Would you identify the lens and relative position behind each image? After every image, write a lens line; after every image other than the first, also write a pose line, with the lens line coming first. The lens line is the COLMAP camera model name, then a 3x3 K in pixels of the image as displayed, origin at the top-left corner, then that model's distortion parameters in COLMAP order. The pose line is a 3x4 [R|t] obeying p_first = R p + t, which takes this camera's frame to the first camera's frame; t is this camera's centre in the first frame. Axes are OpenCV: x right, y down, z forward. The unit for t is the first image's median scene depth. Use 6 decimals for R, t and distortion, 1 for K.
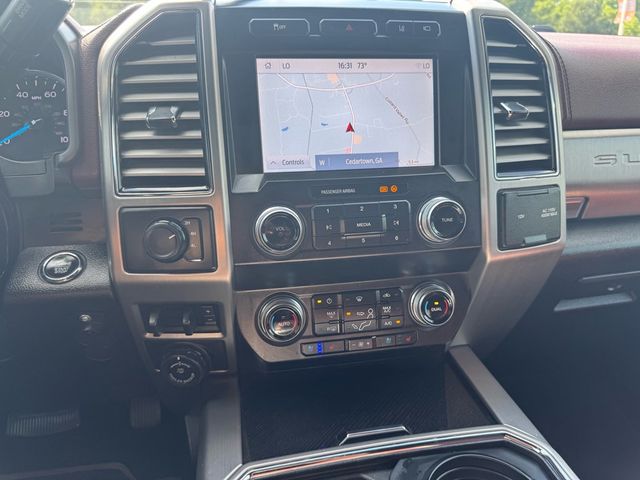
lens RADIAL K [[454.4, 0, 322.0], [0, 454.4, 235.7], [0, 0, 1]] dist [0.026708, -0.031267]
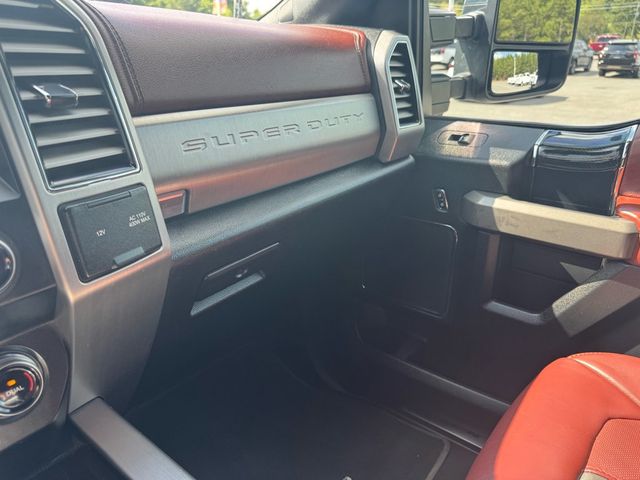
lens RADIAL K [[454.4, 0, 328.0], [0, 454.4, 229.7], [0, 0, 1]] dist [0.026708, -0.031267]
pose [[0.749617, -0.228888, 0.621035, 0.242175], [0.211581, 0.971936, 0.102829, -0.044415], [-0.627143, 0.054317, 0.777008, 0.161029]]
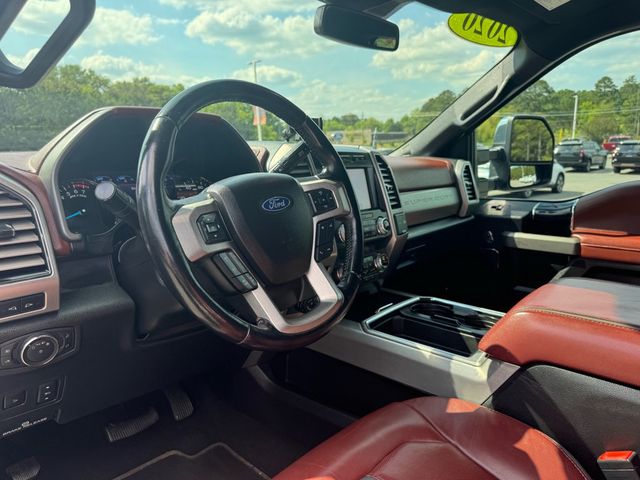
lens RADIAL K [[454.4, 0, 319.5], [0, 454.4, 234.5], [0, 0, 1]] dist [0.026708, -0.031267]
pose [[0.791702, -0.106806, 0.601498, -1.587423], [0.210502, 0.971995, -0.104474, 0.203391], [-0.573495, 0.209329, 0.792014, -0.870153]]
